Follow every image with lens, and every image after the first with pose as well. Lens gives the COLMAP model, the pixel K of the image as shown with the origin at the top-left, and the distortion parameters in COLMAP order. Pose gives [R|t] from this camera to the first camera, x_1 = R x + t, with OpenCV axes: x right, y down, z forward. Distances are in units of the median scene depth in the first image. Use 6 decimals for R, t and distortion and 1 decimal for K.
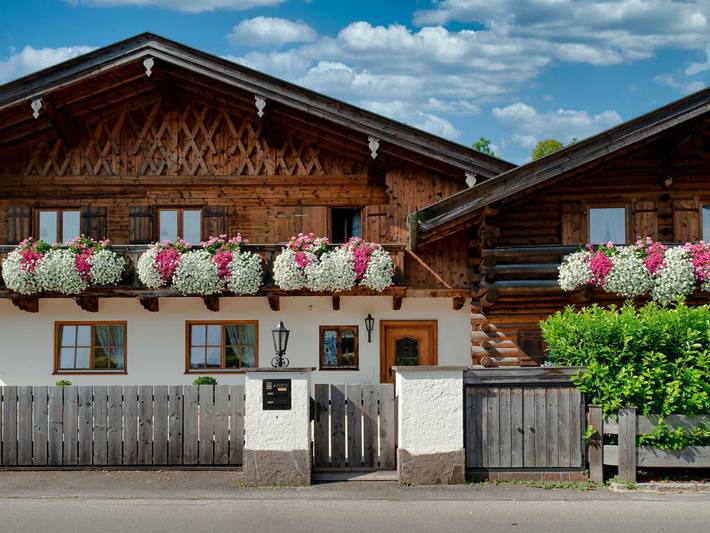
lens RADIAL K [[457.1, 0, 355.5], [0, 457.1, 267.1], [0, 0, 1]] dist [-0.006913, -0.005925]
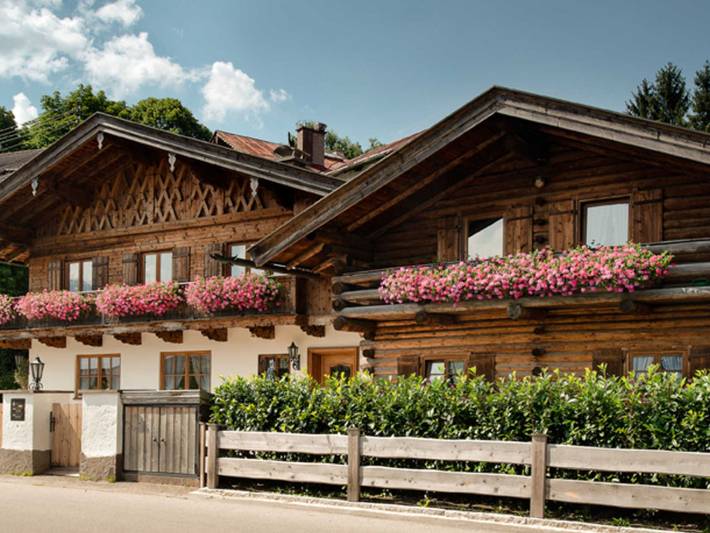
lens RADIAL K [[538.2, 0, 355.0], [0, 538.2, 268.2], [0, 0, 1]] dist [-0.005274, 0.004412]
pose [[0.933690, -0.077289, -0.349641, 0.557758], [0.069594, 0.996977, -0.034540, -0.010319], [0.351253, 0.007917, 0.936247, -0.073685]]
